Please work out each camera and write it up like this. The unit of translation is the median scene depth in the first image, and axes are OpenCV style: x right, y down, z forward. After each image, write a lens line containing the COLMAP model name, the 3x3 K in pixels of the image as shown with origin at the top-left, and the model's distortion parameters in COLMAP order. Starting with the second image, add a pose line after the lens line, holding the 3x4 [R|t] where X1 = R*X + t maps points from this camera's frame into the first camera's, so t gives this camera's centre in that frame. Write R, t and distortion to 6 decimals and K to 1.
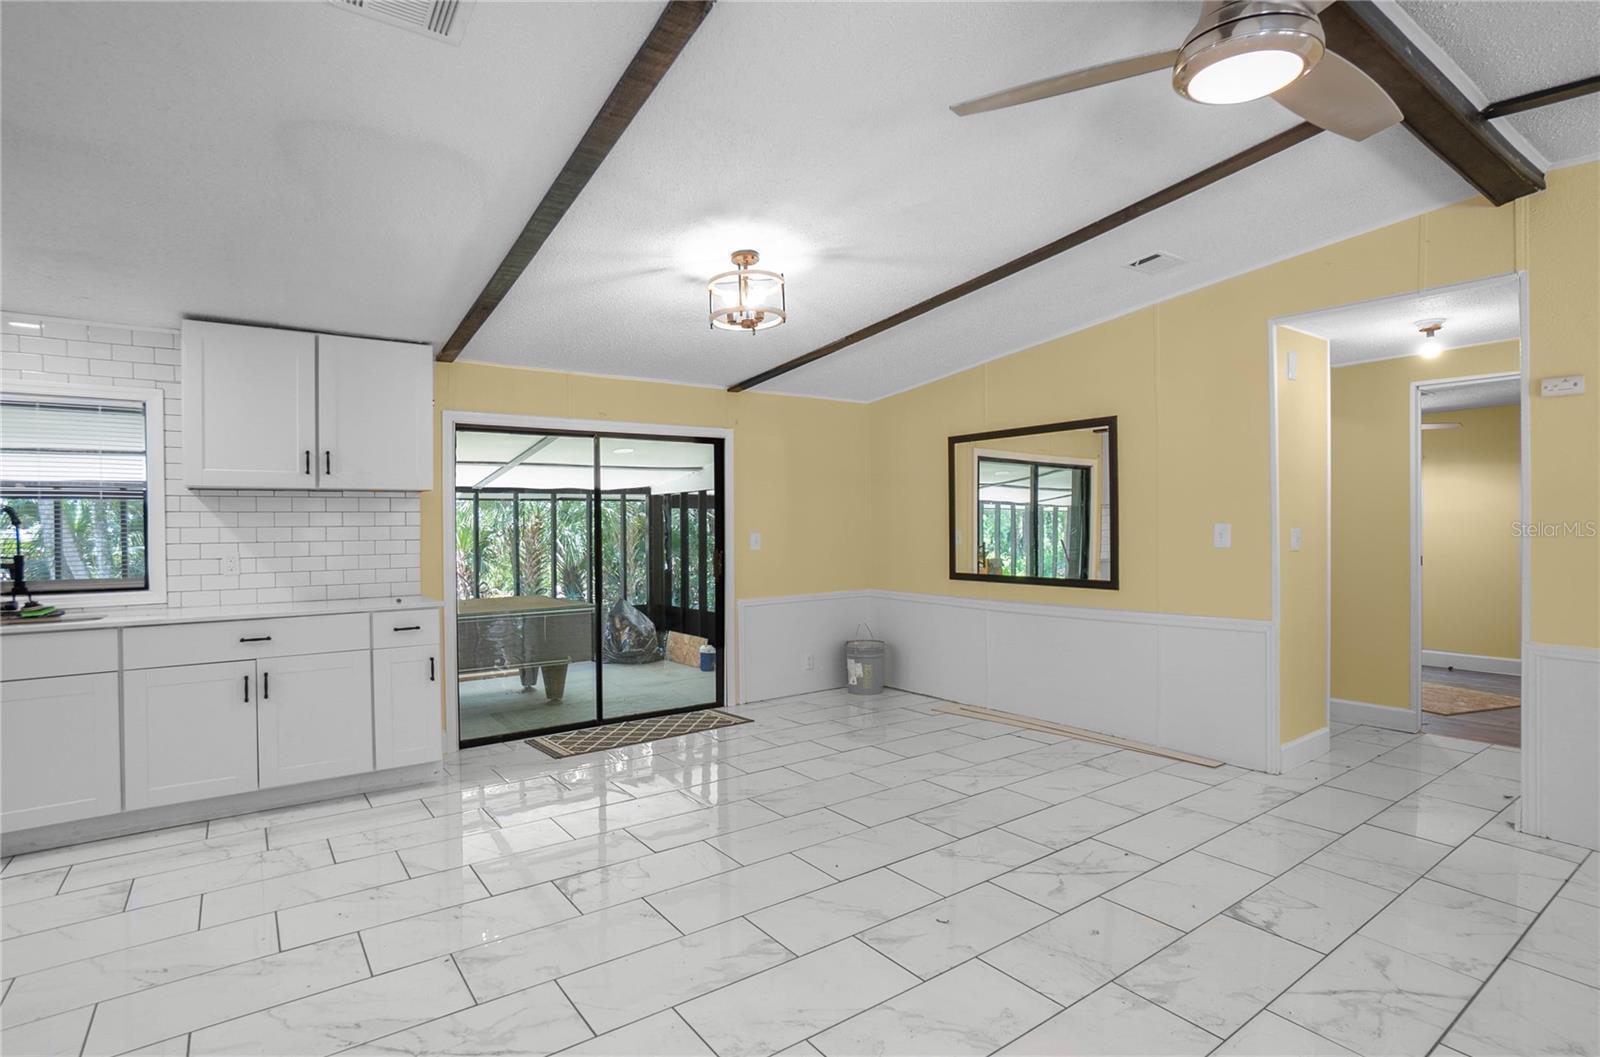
lens RADIAL K [[783.3, 0, 794.9], [0, 783.3, 526.0], [0, 0, 1]] dist [-0.016825, 0.000638]
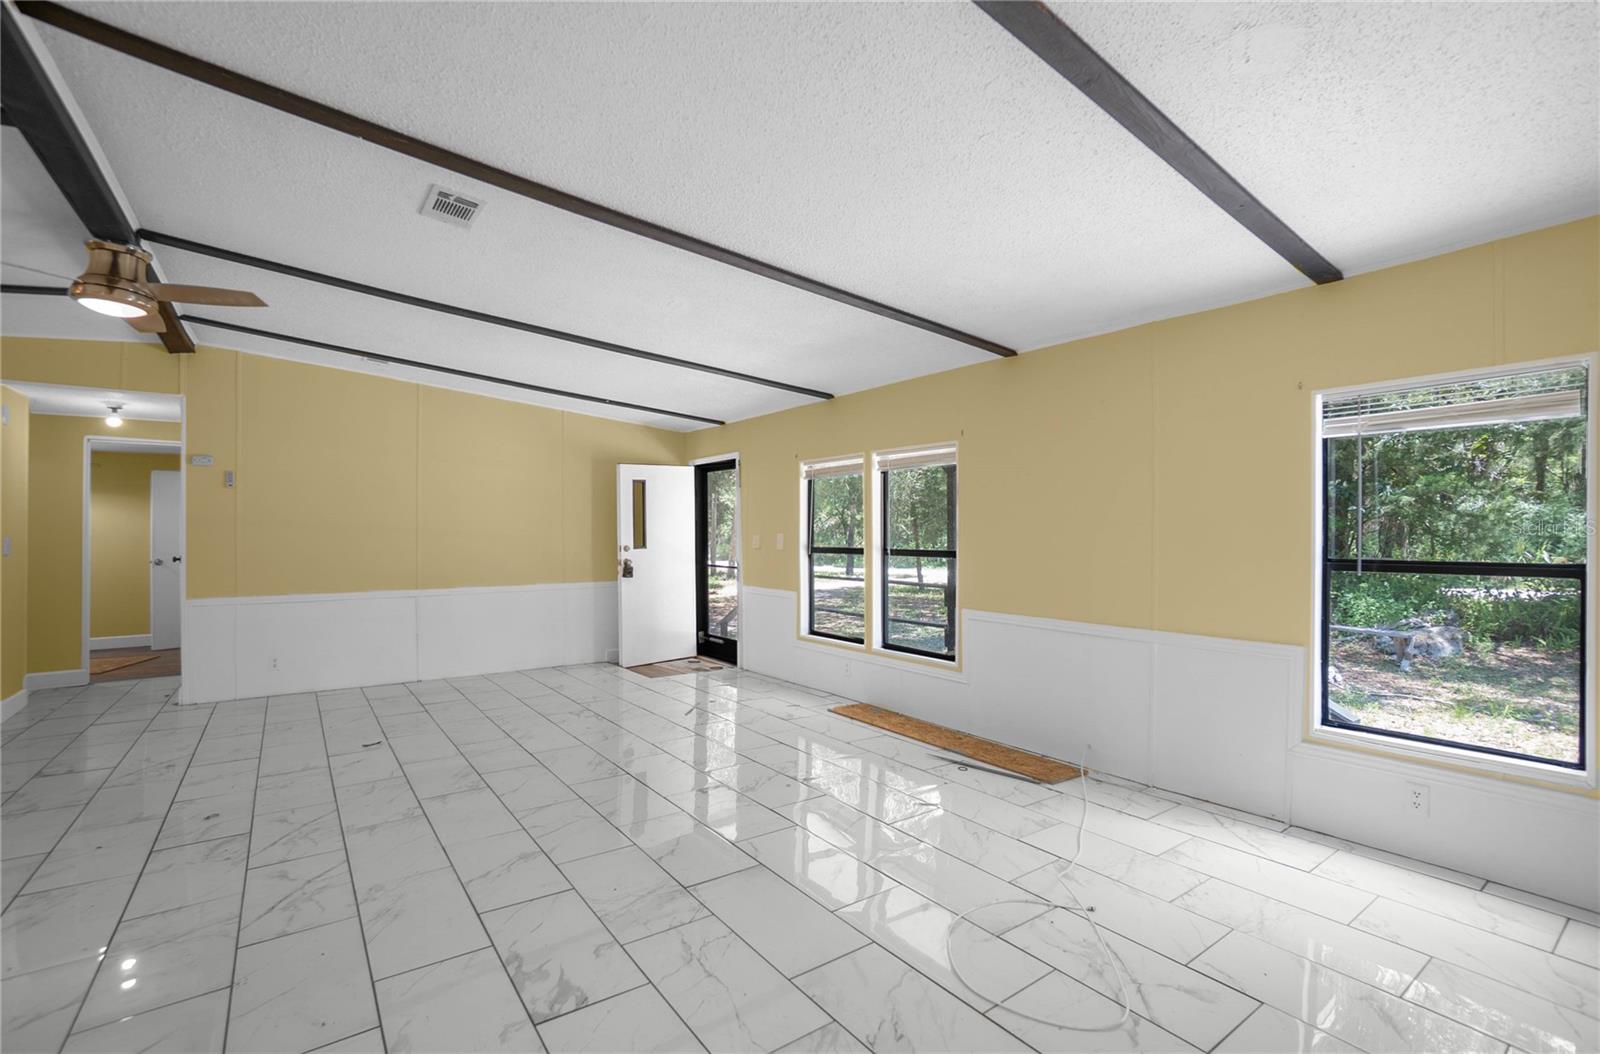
lens RADIAL K [[720.1, 0, 797.3], [0, 720.1, 531.5], [0, 0, 1]] dist [-0.032590, -0.000099]
pose [[0.008243, 0.012449, 0.999889, -0.389491], [0.010359, 0.999868, -0.012534, 0.015613], [-0.999912, 0.010461, 0.008113, -0.256863]]
